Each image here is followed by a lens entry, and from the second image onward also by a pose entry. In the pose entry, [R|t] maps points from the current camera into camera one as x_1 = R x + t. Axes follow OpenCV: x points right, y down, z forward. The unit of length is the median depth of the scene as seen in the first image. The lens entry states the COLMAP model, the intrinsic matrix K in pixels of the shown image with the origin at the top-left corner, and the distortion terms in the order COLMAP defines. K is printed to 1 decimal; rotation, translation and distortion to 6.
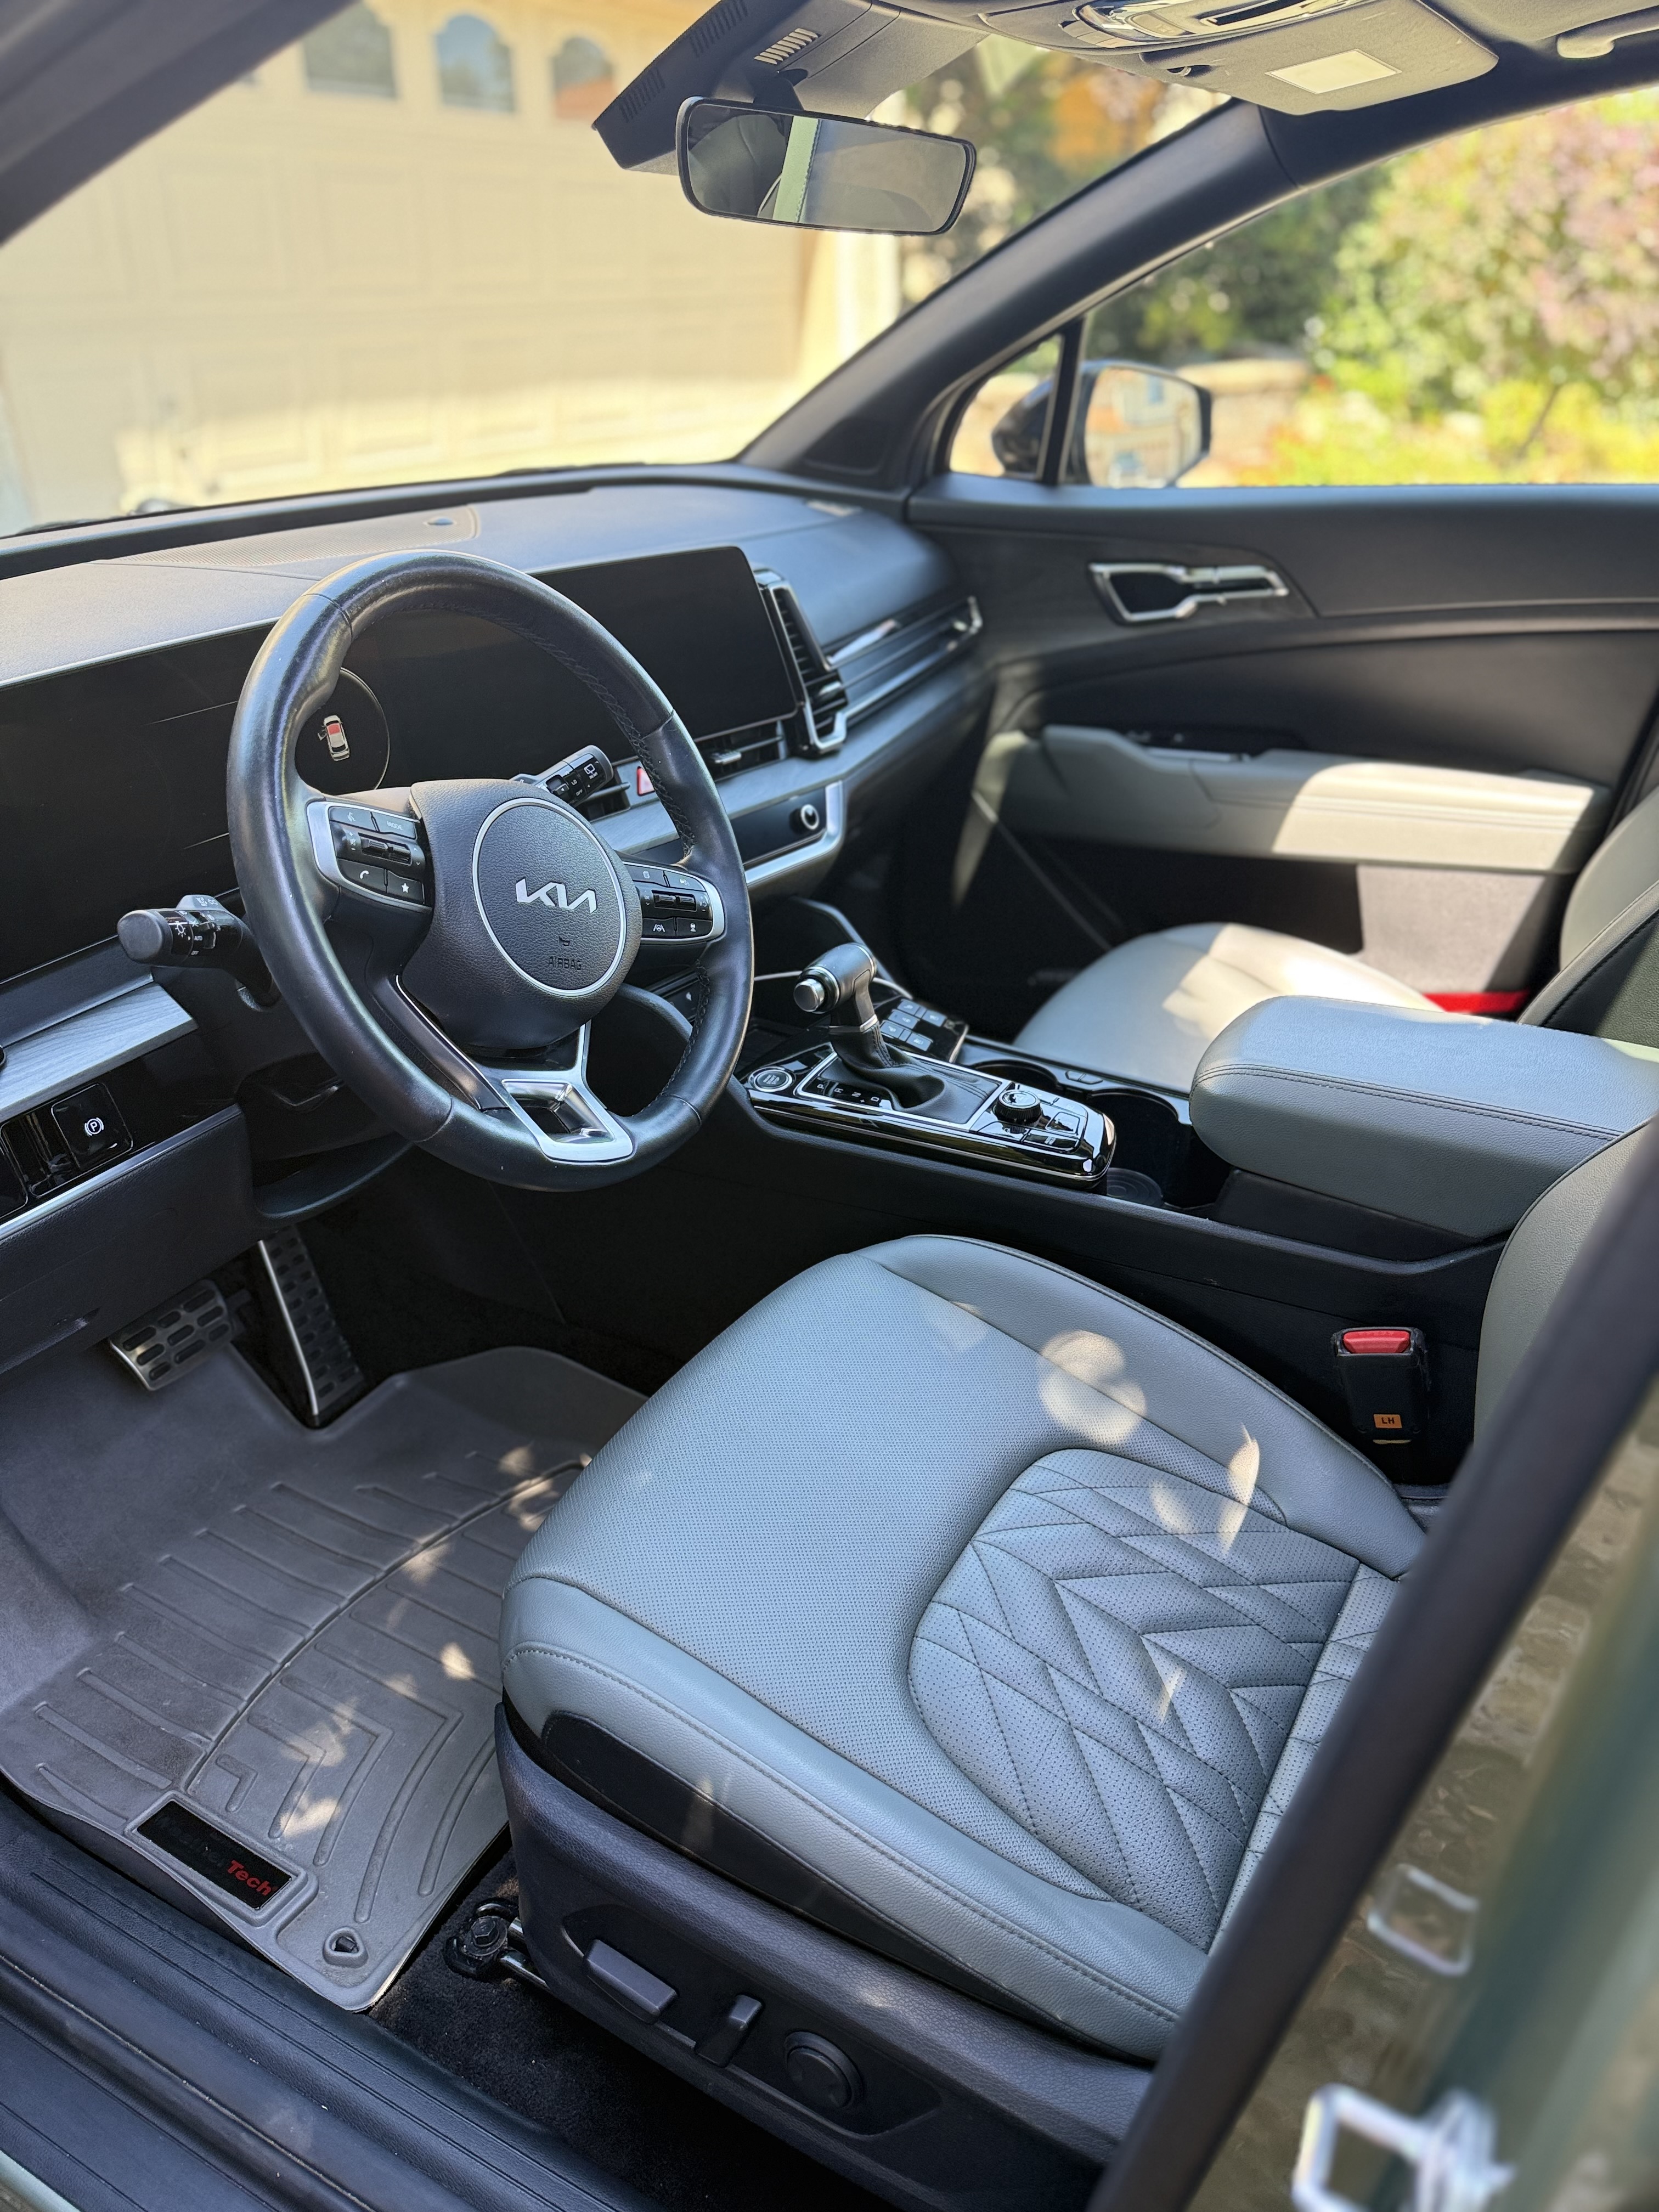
lens RADIAL K [[1580.4, 0, 829.5], [0, 1580.4, 1106.0], [0, 0, 1]] dist [-0.004268, -0.000373]
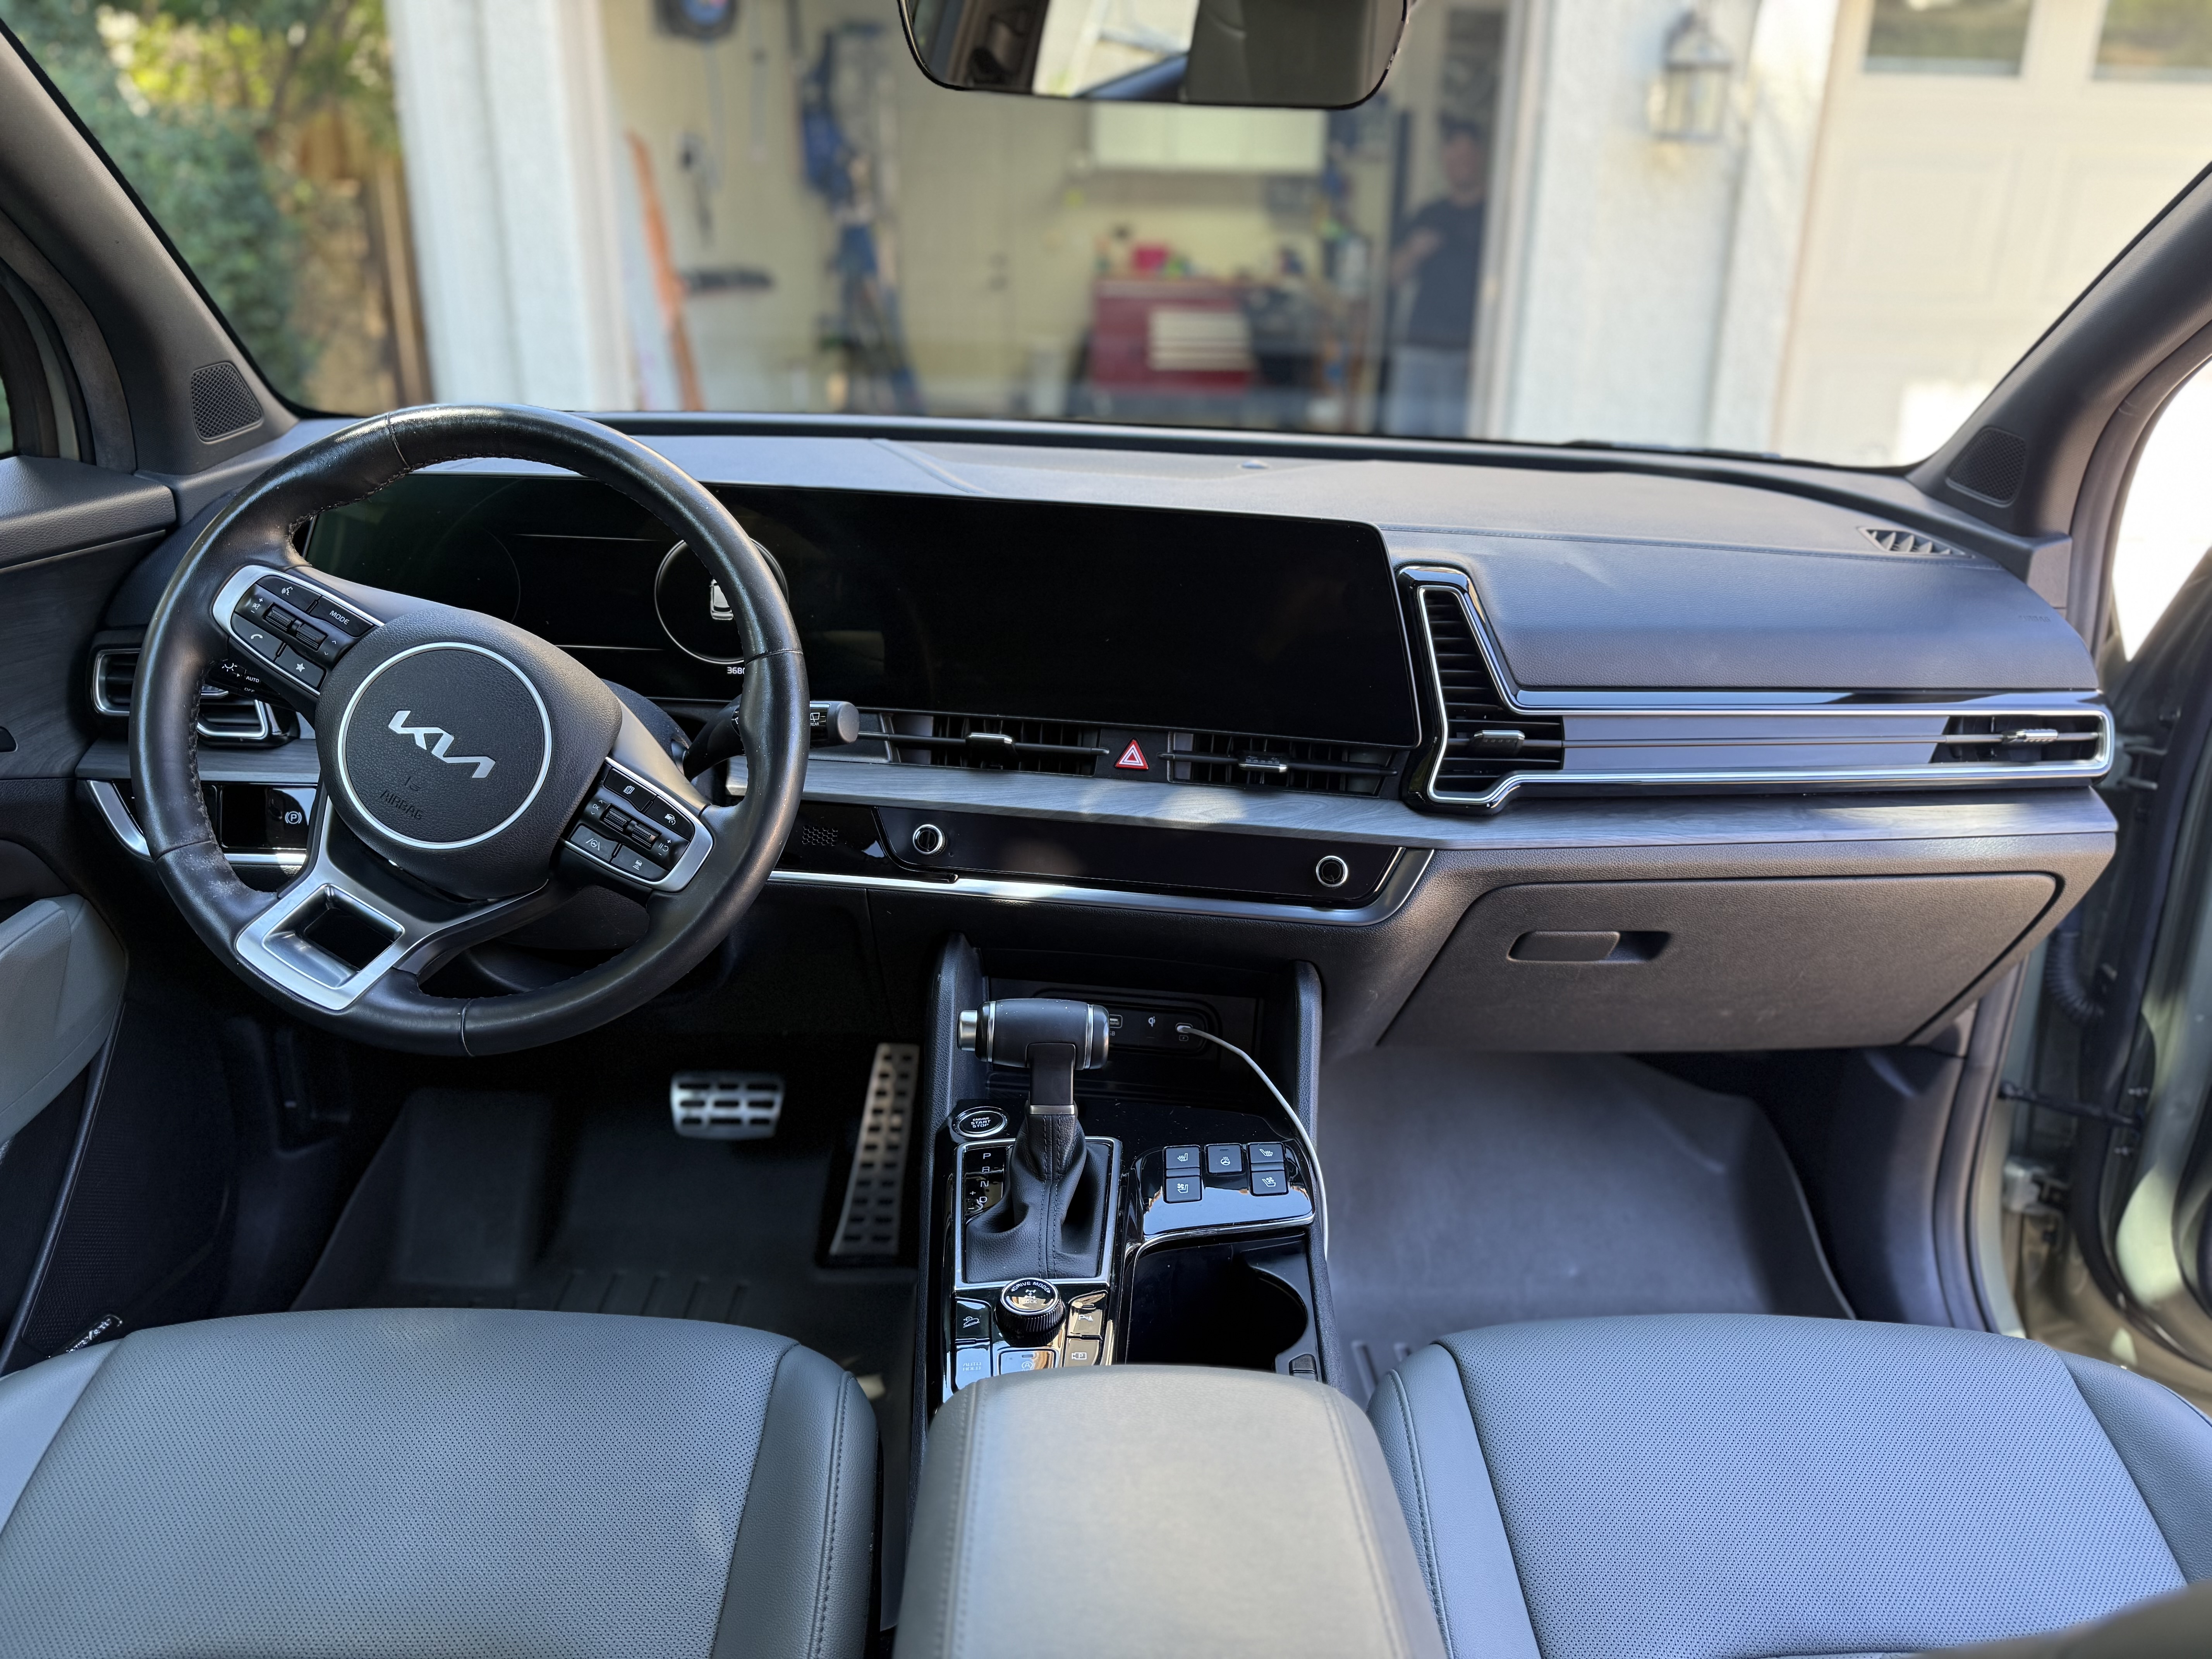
lens RADIAL K [[1580.4, 0, 1106.0], [0, 1580.4, 829.5], [0, 0, 1]] dist [-0.004268, -0.000373]
pose [[0.513566, 0.296292, -0.805270, 0.539891], [-0.424765, 0.903217, 0.061434, -0.202099], [0.745536, 0.310501, 0.589716, 0.465595]]
